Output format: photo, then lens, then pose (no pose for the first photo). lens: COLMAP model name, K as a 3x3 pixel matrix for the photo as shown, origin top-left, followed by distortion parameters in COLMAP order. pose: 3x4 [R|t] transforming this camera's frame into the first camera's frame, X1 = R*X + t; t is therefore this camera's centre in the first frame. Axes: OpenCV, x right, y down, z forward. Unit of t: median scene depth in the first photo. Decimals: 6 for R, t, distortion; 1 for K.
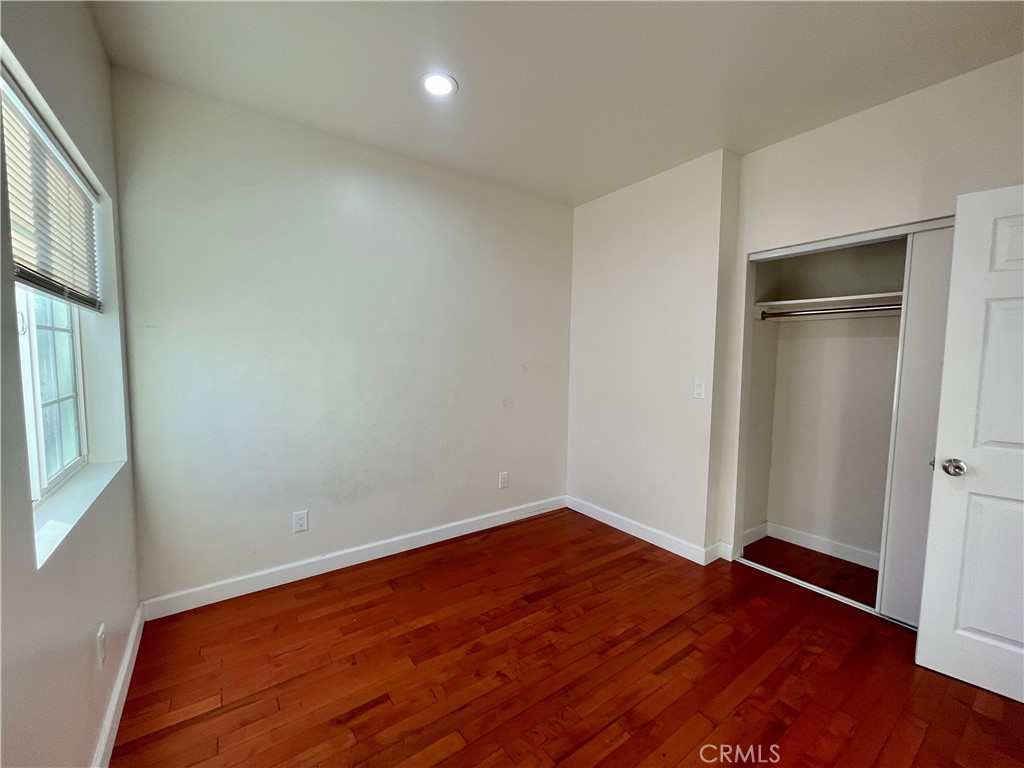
lens RADIAL K [[413.7, 0, 510.3], [0, 413.7, 386.5], [0, 0, 1]] dist [-0.001349, 0.000038]
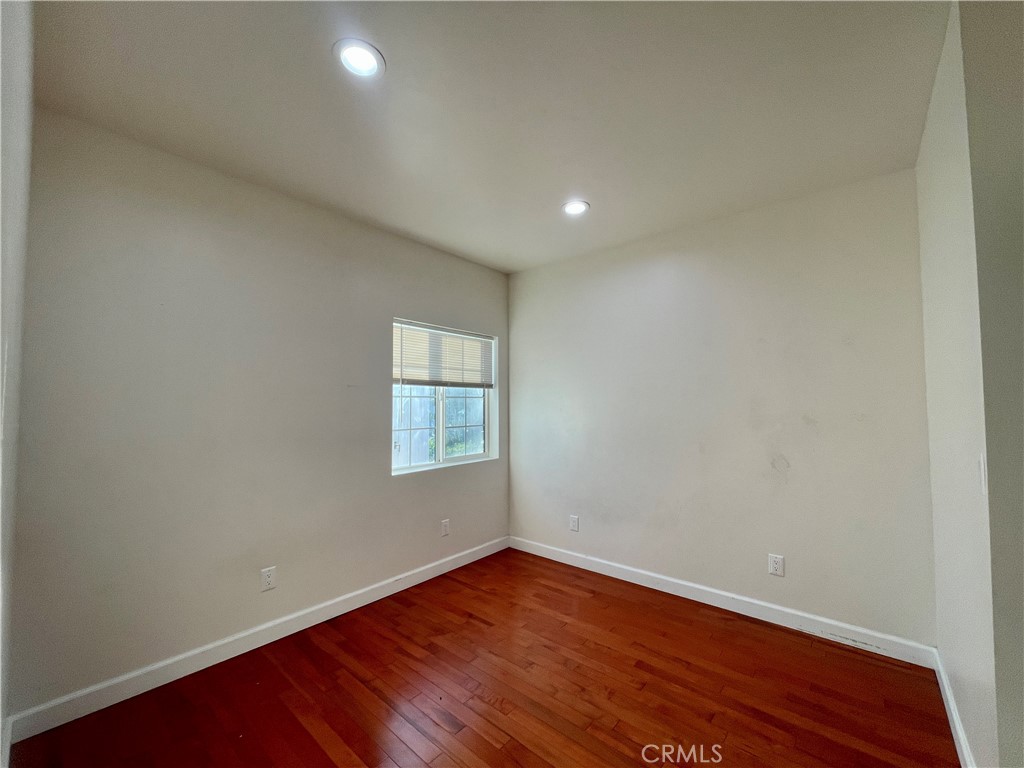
lens RADIAL K [[413.7, 0, 510.3], [0, 413.7, 386.5], [0, 0, 1]] dist [-0.001349, 0.000038]
pose [[0.239180, -0.059820, -0.969131, 0.795318], [-0.062445, 0.995087, -0.076833, -0.019344], [0.968965, 0.078894, 0.234269, 0.386870]]
